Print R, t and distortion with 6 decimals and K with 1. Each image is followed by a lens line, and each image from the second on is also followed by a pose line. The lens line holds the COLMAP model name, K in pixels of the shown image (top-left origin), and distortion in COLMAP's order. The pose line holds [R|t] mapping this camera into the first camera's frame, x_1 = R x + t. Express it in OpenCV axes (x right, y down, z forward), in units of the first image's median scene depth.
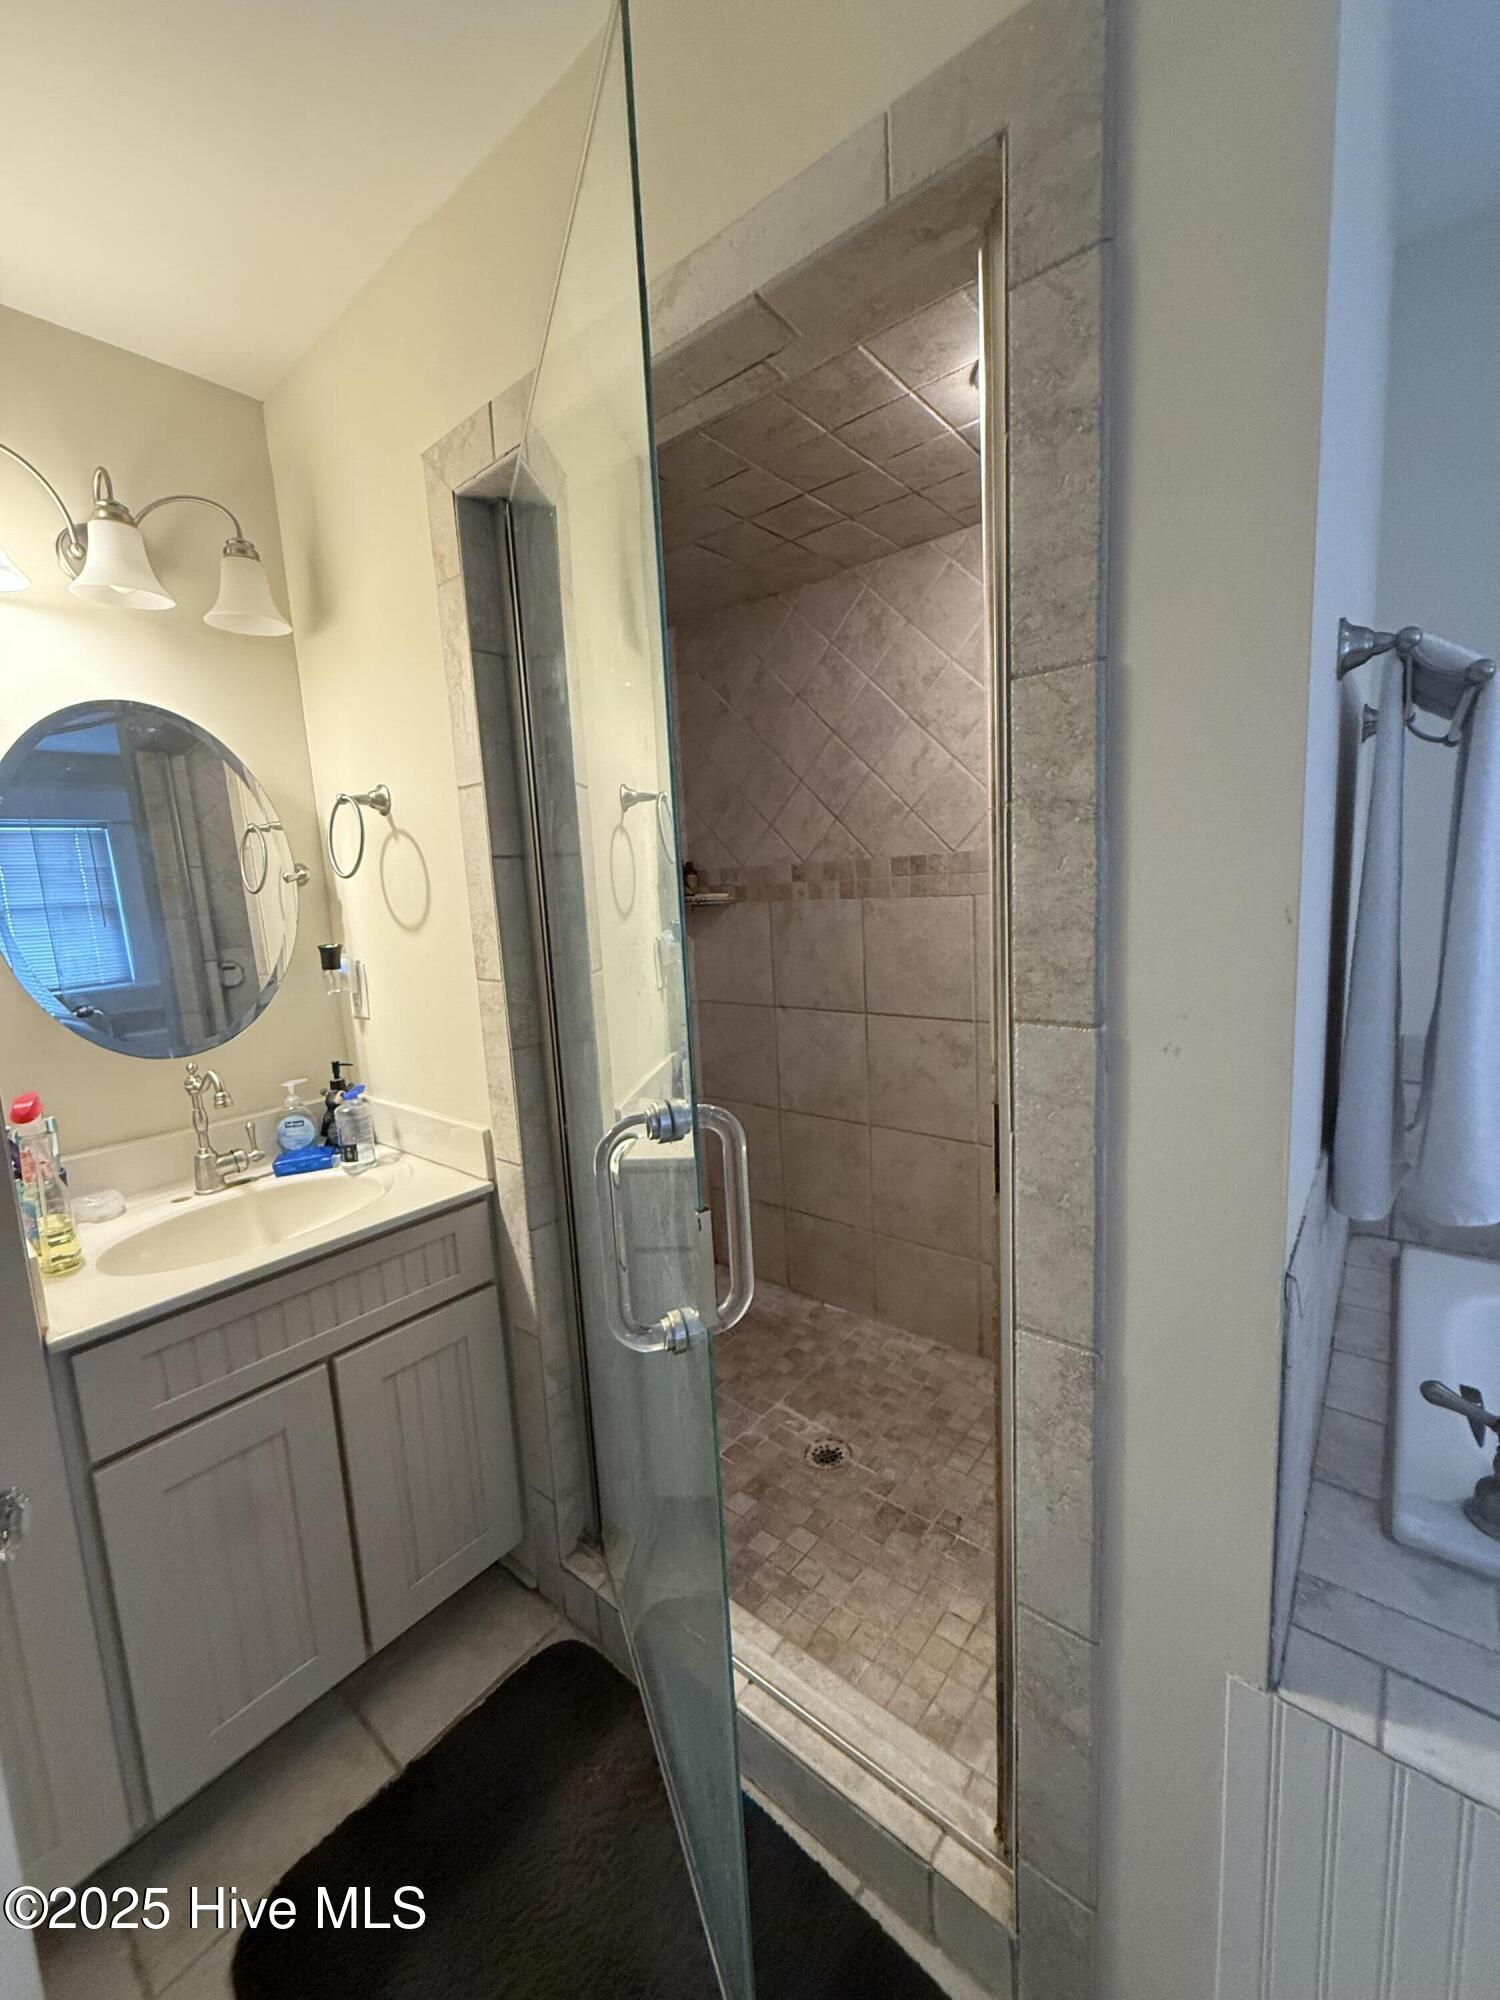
lens RADIAL K [[795.1, 0, 750.0], [0, 795.1, 1000.0], [0, 0, 1]] dist [-0.000020, -0.000162]
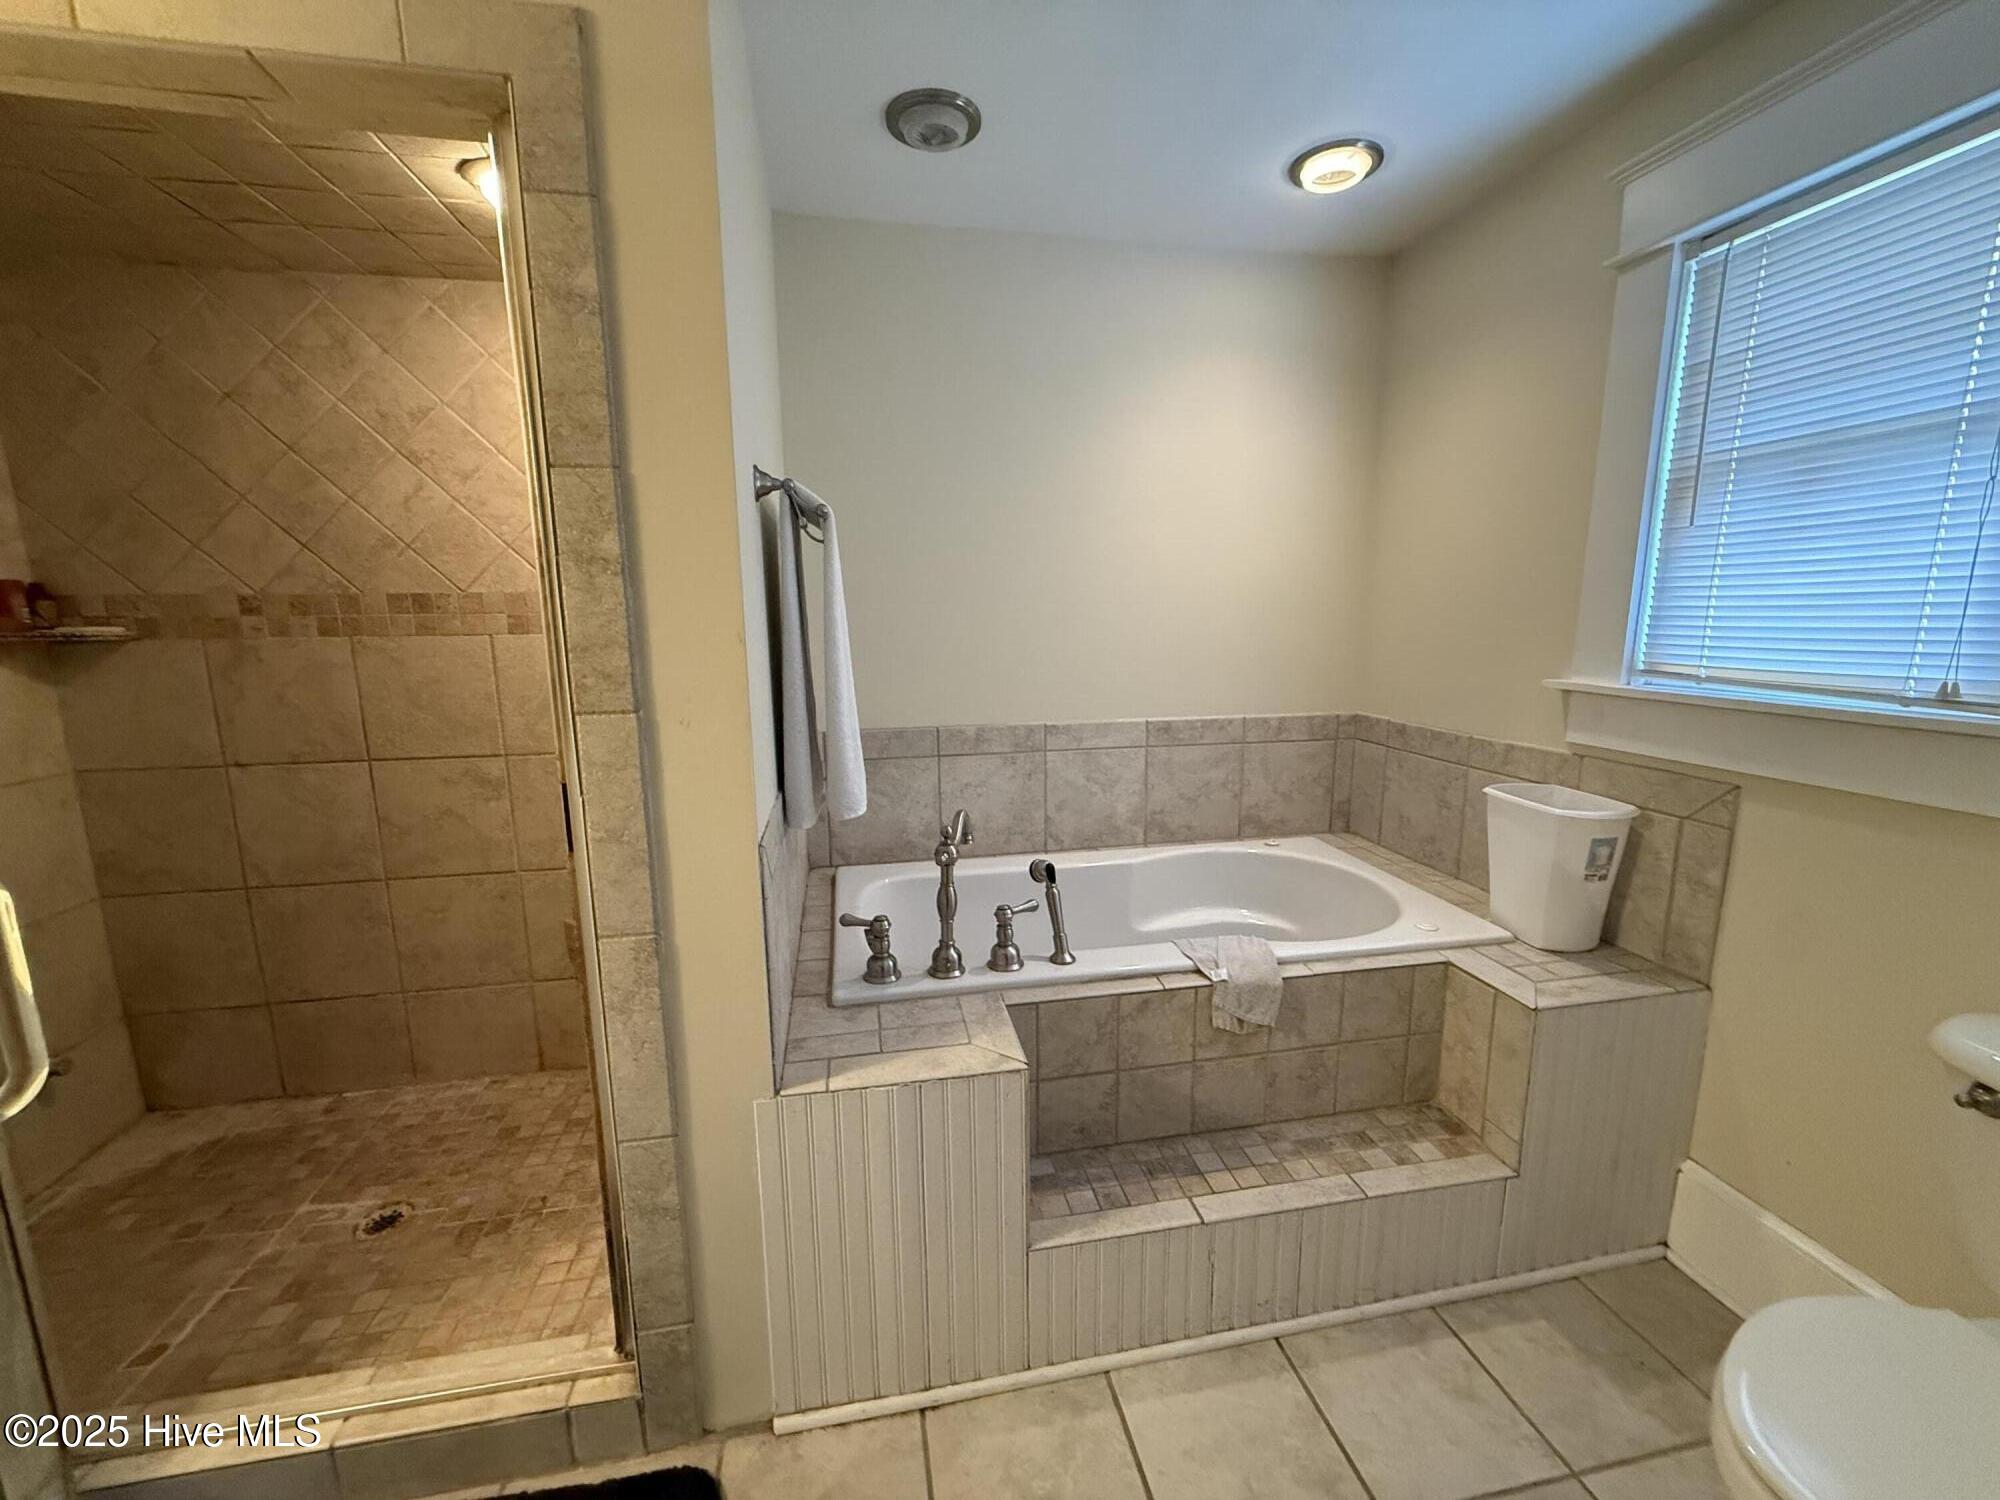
lens RADIAL K [[795.1, 0, 987.8], [0, 795.1, 744.7], [0, 0, 1]] dist [-0.000020, -0.000162]
pose [[0.648103, -0.078748, 0.757470, -0.126596], [0.087697, 0.995740, 0.028484, 0.050940], [-0.756487, 0.047967, 0.652248, -0.218971]]
